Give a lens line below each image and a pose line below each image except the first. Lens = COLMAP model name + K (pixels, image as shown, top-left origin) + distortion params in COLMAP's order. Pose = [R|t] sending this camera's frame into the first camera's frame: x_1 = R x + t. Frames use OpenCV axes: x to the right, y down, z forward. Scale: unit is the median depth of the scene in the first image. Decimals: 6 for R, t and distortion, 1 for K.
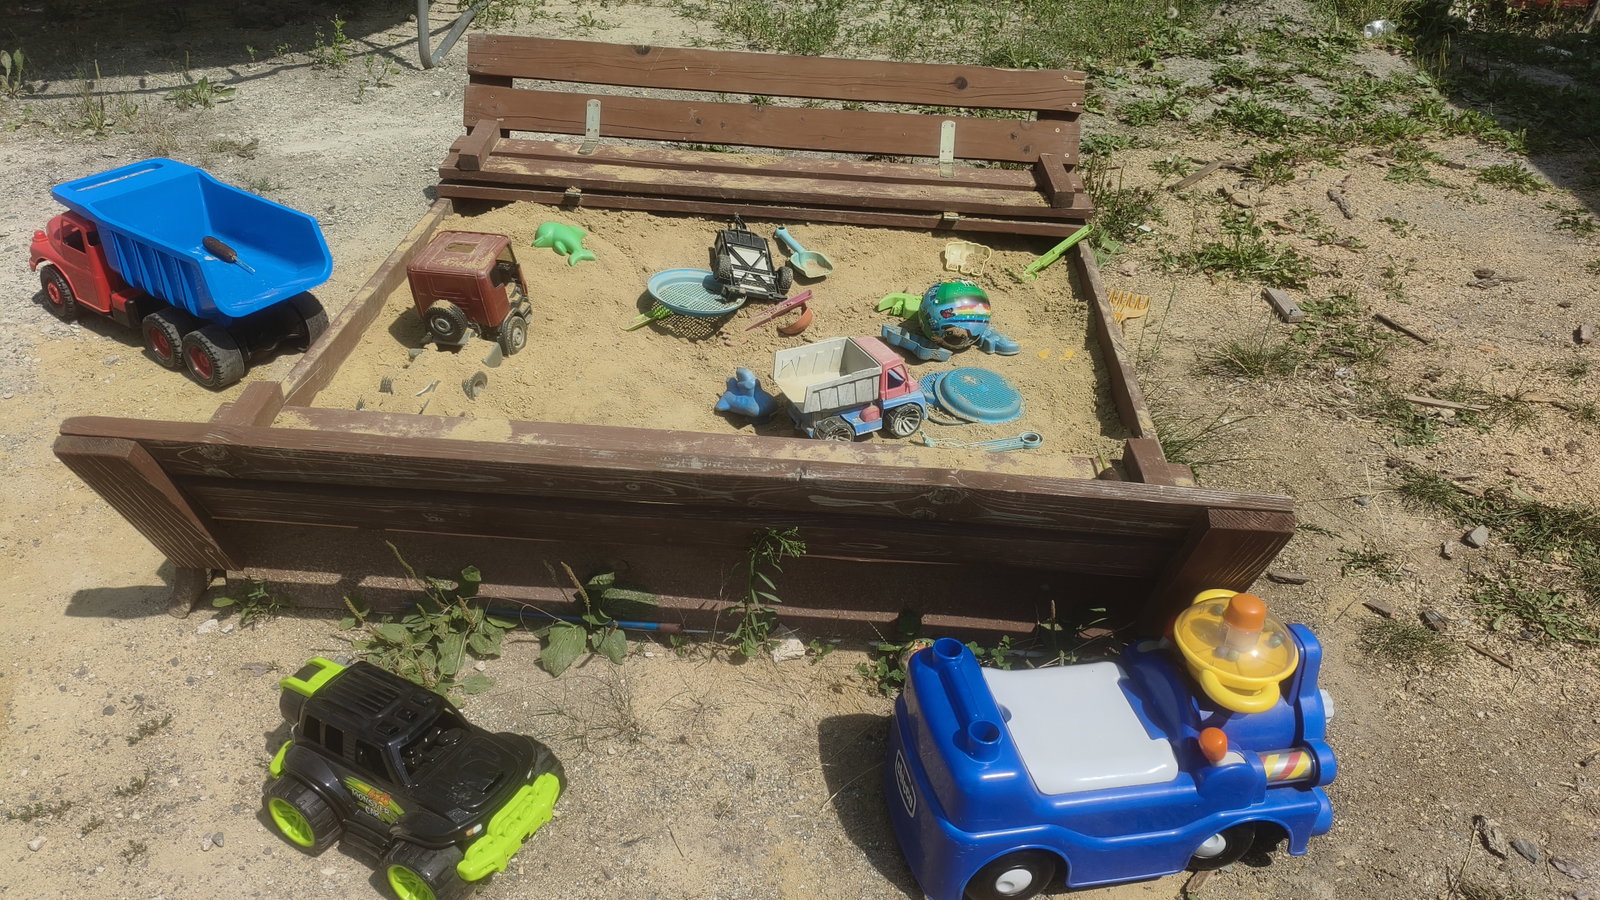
lens RADIAL K [[1222.9, 0, 792.1], [0, 1222.9, 455.6], [0, 0, 1]] dist [0.054196, -0.068329]
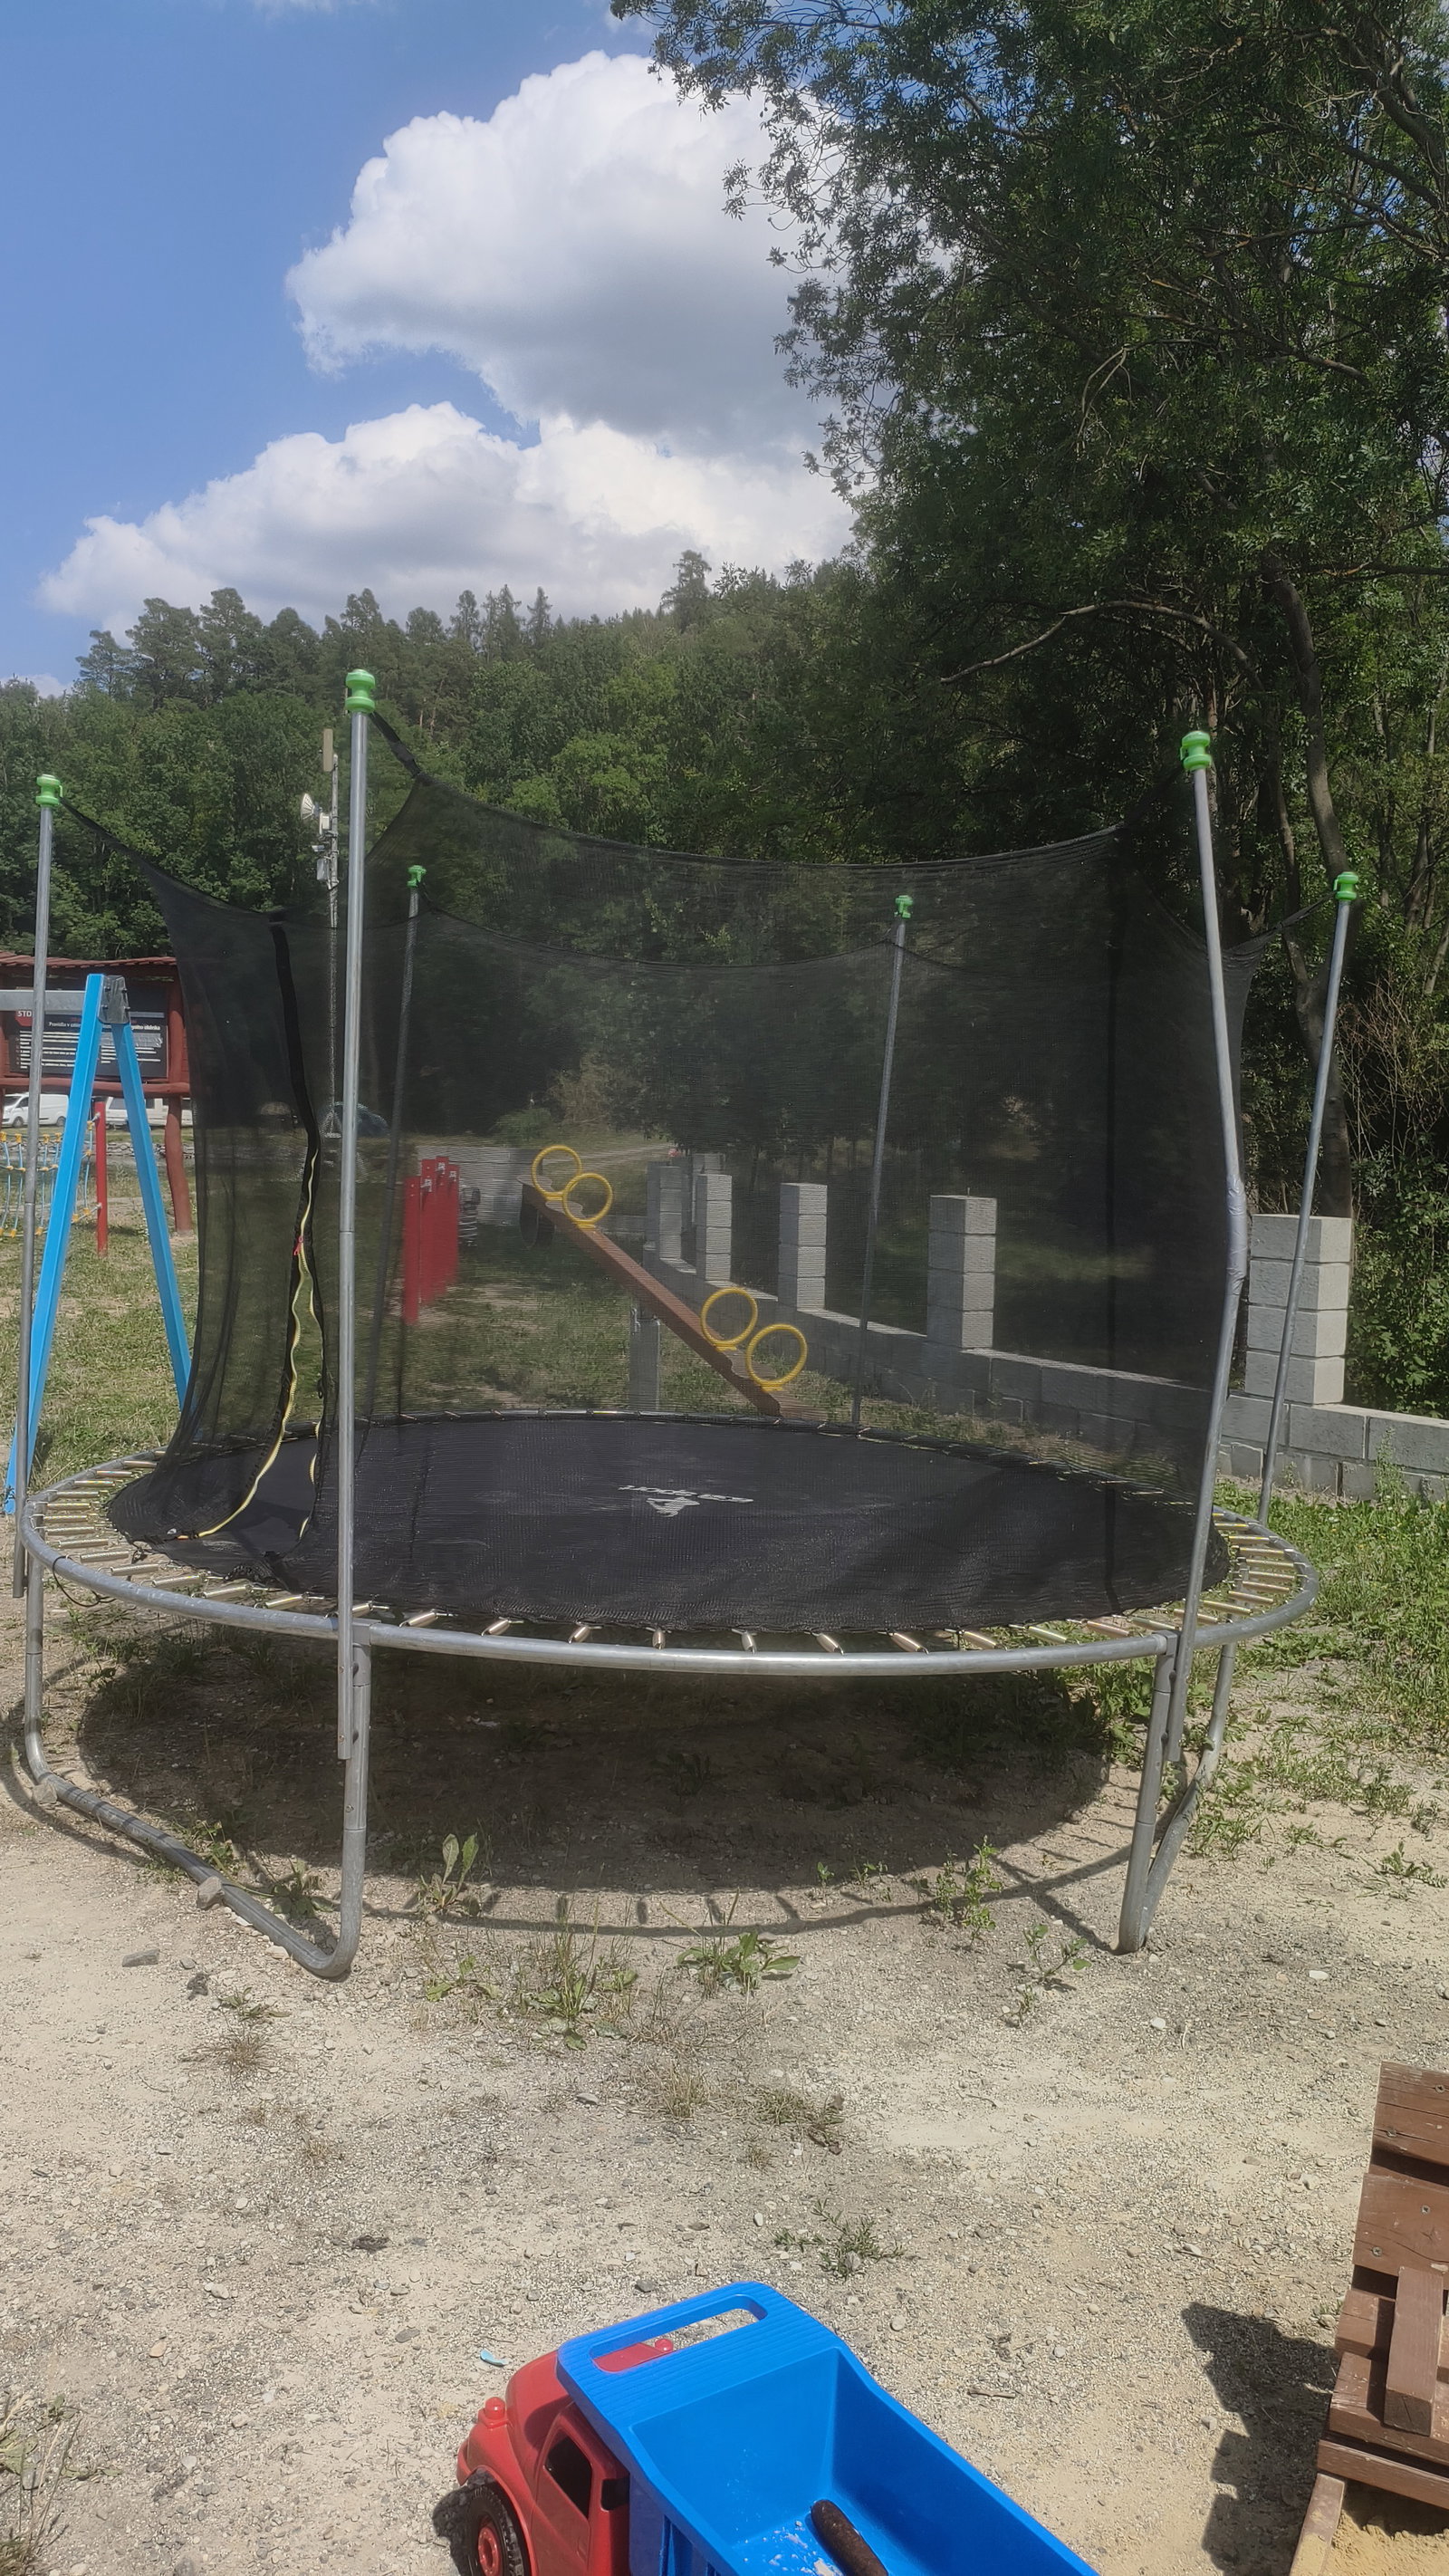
lens RADIAL K [[1968.7, 0, 728.9], [0, 1968.7, 1306.5], [0, 0, 1]] dist [0.054196, -0.068329]
pose [[0.933168, 0.047943, -0.356229, -0.176425], [-0.213896, 0.870553, -0.443154, -0.149842], [0.288870, 0.489733, 0.822627, 0.118008]]
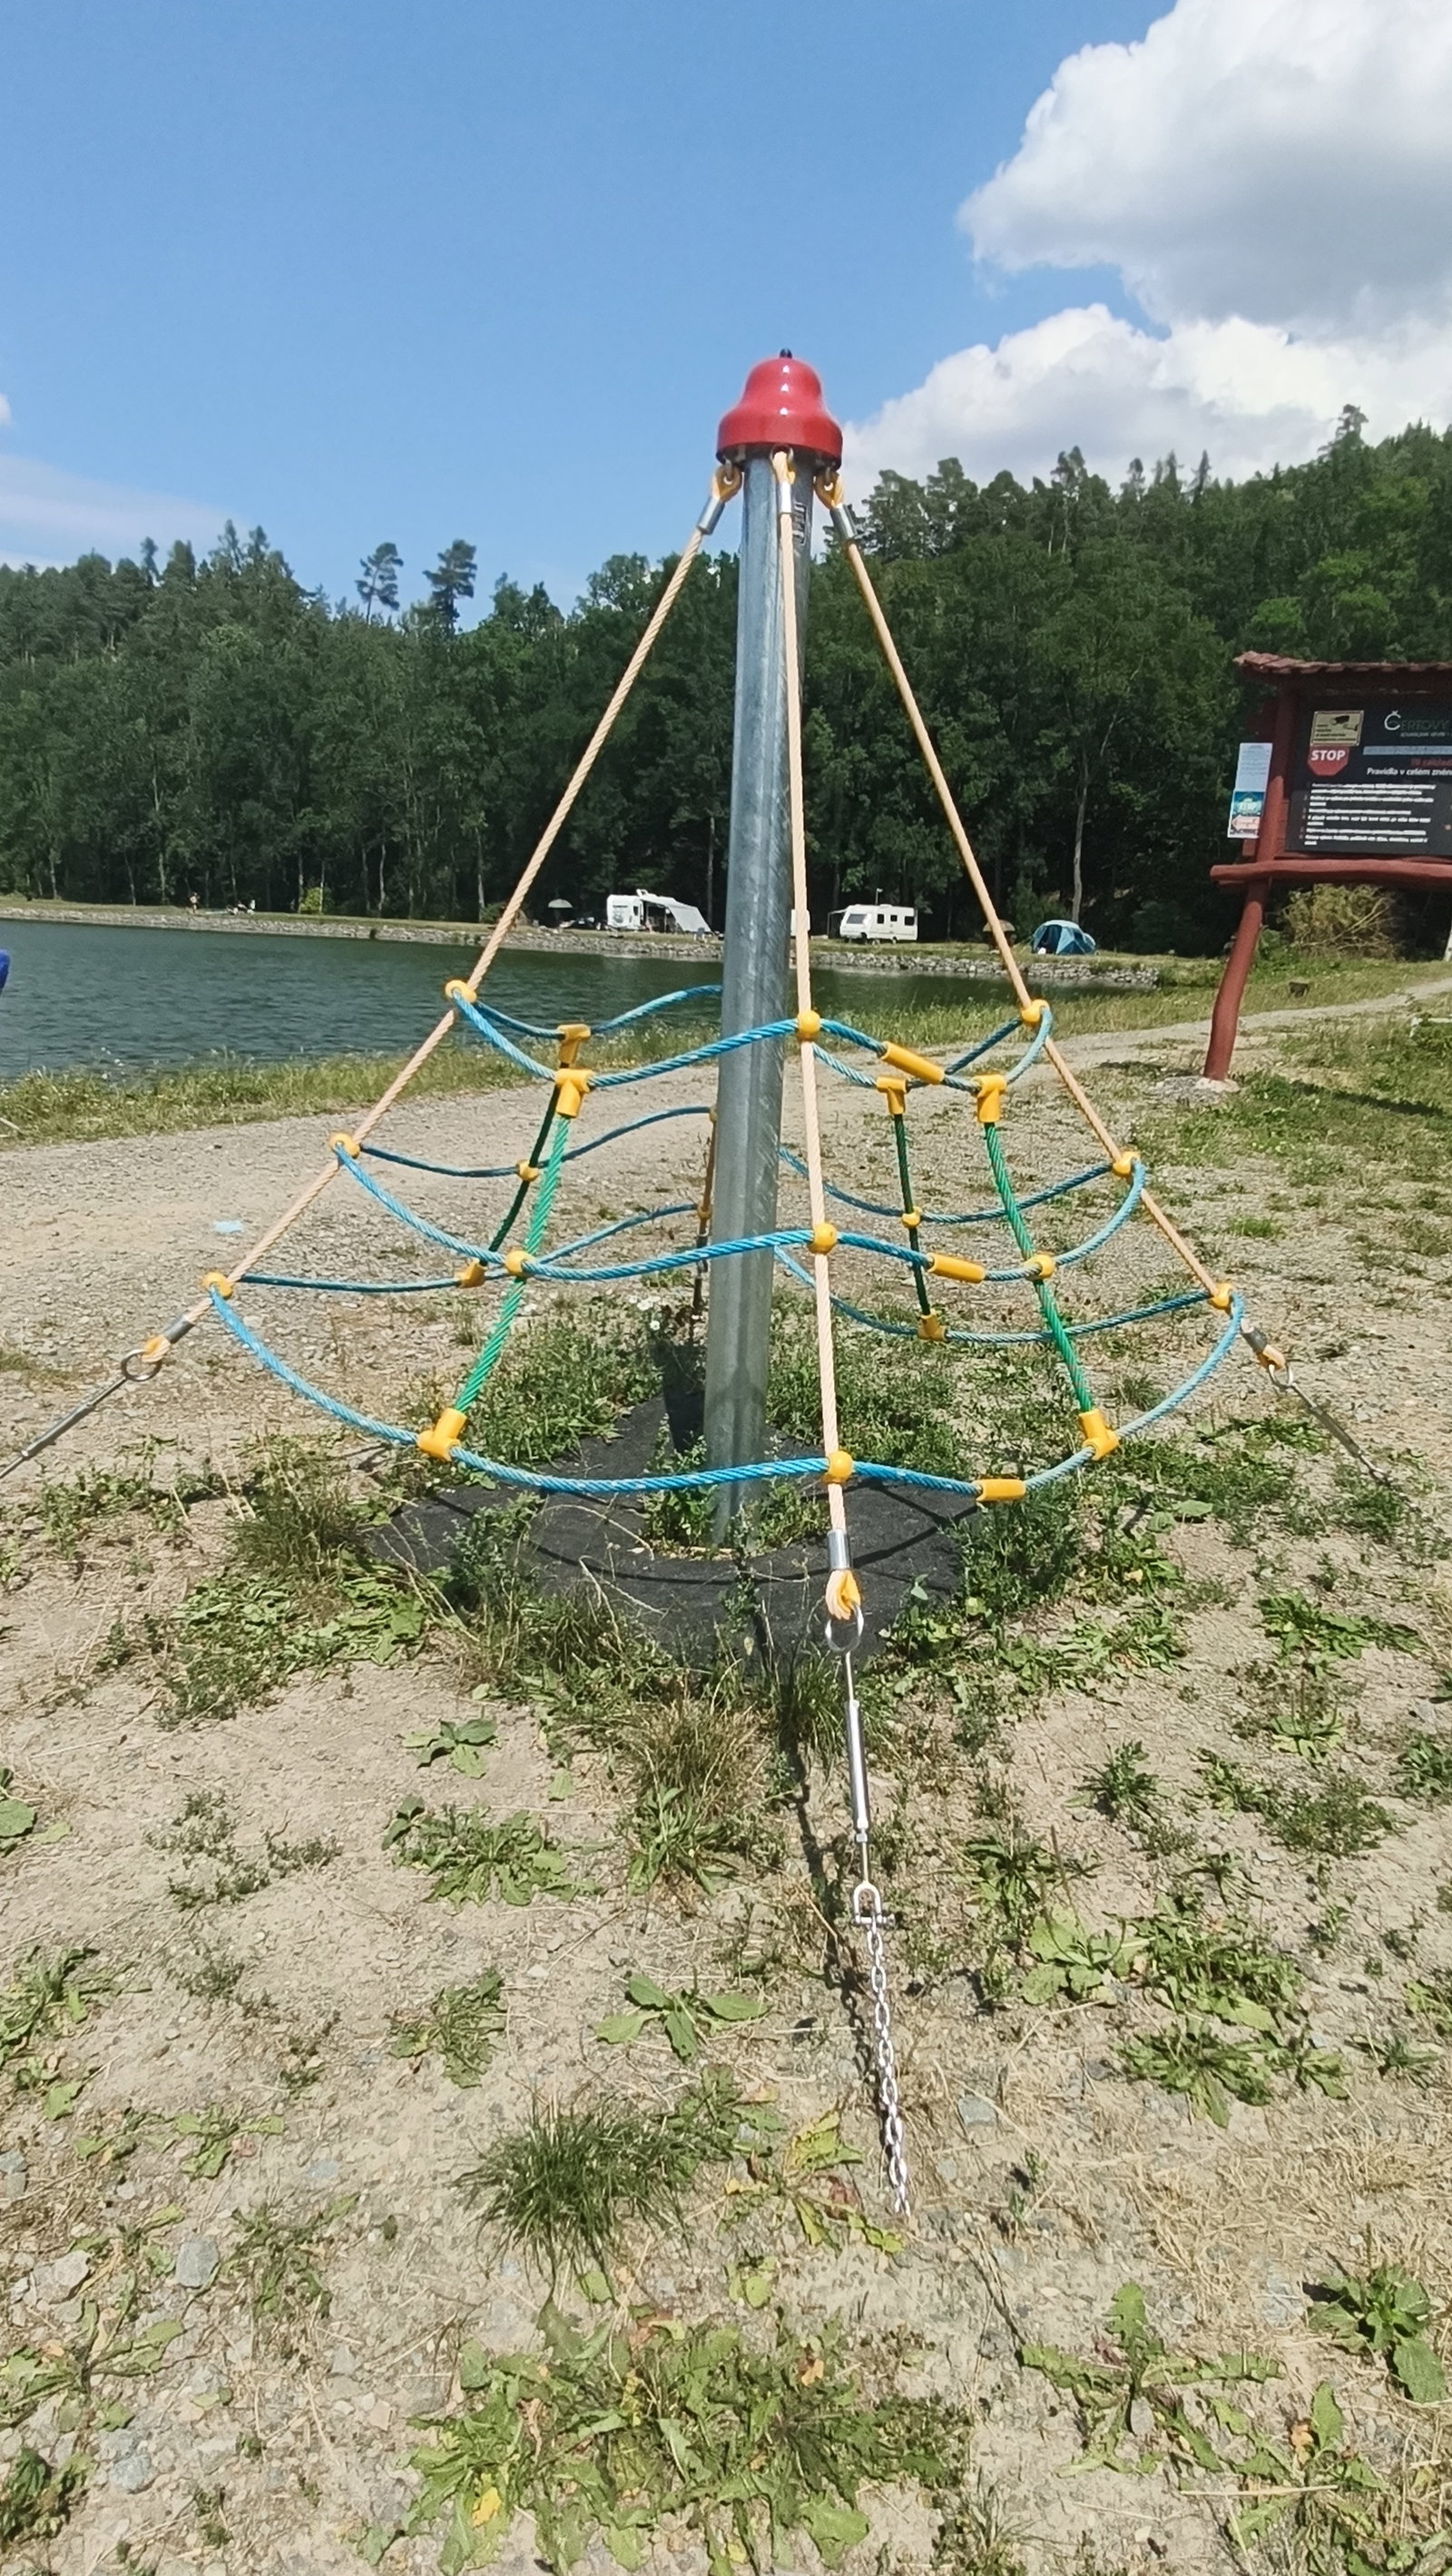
lens RADIAL K [[1602.9, 0, 700.4], [0, 1602.9, 1278.3], [0, 0, 1]] dist [-0.005722, 0.001953]
pose [[0.754274, 0.168695, -0.634518, -2.518640], [-0.397336, 0.886648, -0.236600, -0.867145], [0.522681, 0.430578, 0.735804, 1.275224]]
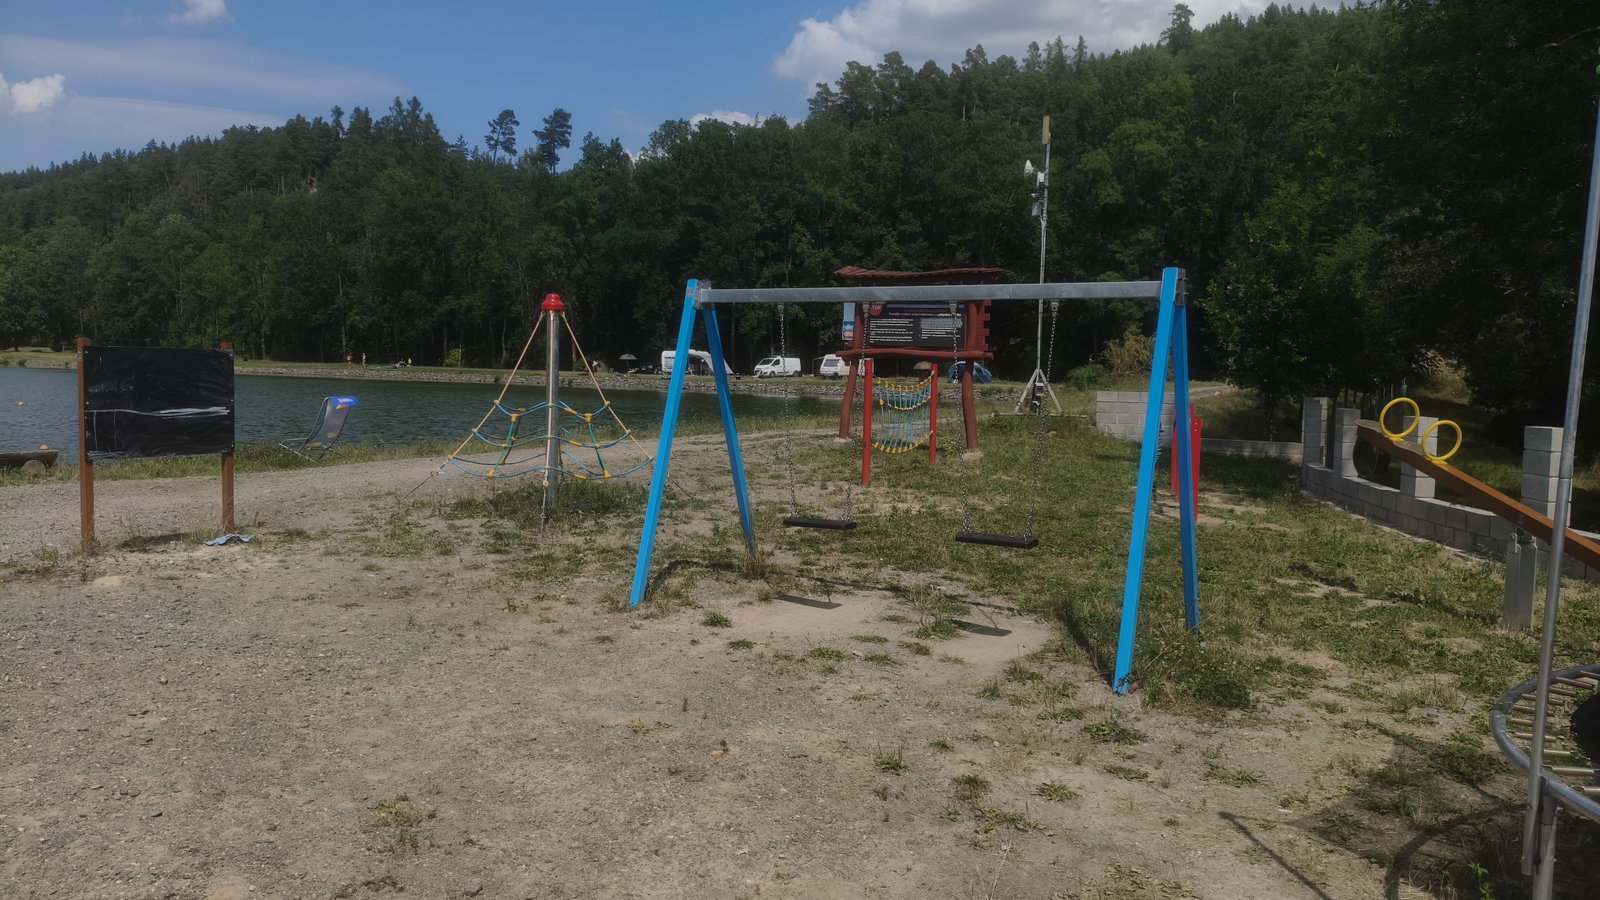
lens RADIAL K [[1222.9, 0, 791.9], [0, 1222.9, 453.2], [0, 0, 1]] dist [0.054196, -0.068329]
pose [[0.778704, 0.055551, -0.624927, -0.830944], [-0.363273, 0.852033, -0.376925, -0.208416], [0.511520, 0.520532, 0.683662, 0.201713]]
